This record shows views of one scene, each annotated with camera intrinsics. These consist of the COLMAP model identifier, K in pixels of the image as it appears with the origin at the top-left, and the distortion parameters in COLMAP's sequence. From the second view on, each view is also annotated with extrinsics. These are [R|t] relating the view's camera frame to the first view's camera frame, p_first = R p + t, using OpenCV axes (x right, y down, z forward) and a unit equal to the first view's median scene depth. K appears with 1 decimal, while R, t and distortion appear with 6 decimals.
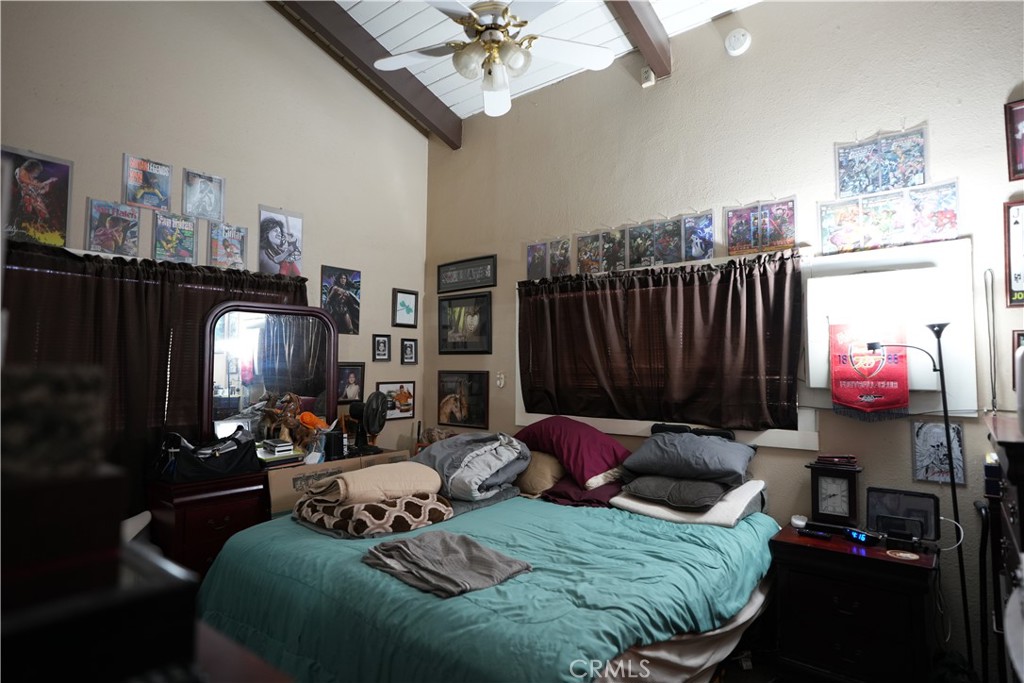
lens RADIAL K [[551.9, 0, 512.6], [0, 551.9, 338.1], [0, 0, 1]] dist [-0.002873, 0.000278]
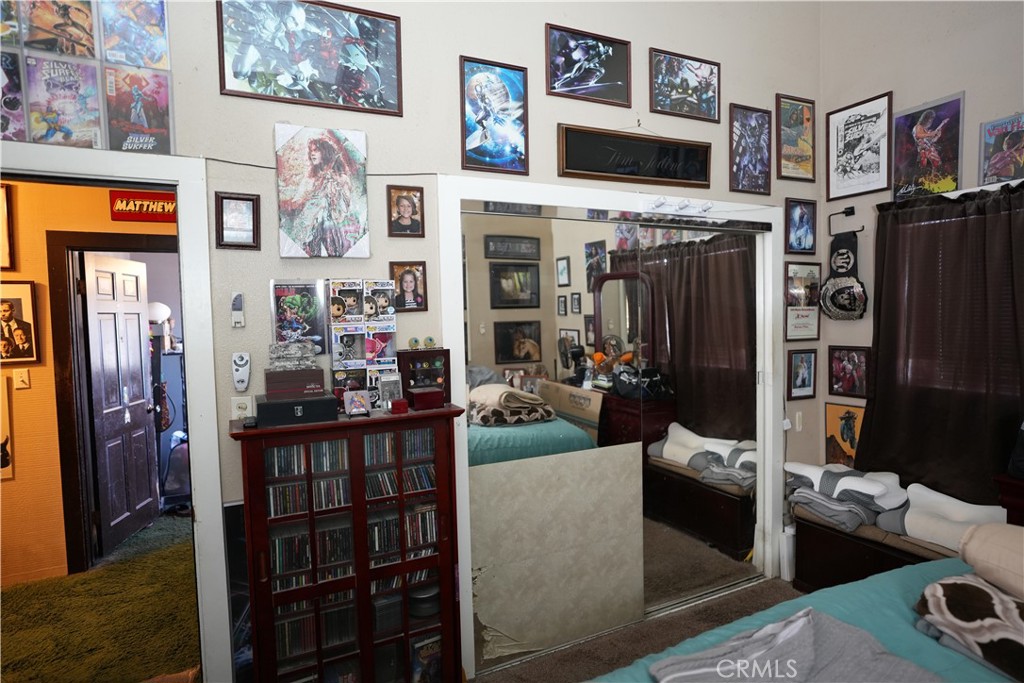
lens RADIAL K [[551.9, 0, 514.2], [0, 551.9, 343.2], [0, 0, 1]] dist [-0.002873, 0.000278]
pose [[-0.437071, 0.038595, -0.898599, 0.347169], [0.046276, 0.998721, 0.020387, 0.036083], [0.898236, -0.032674, -0.438298, 0.745312]]
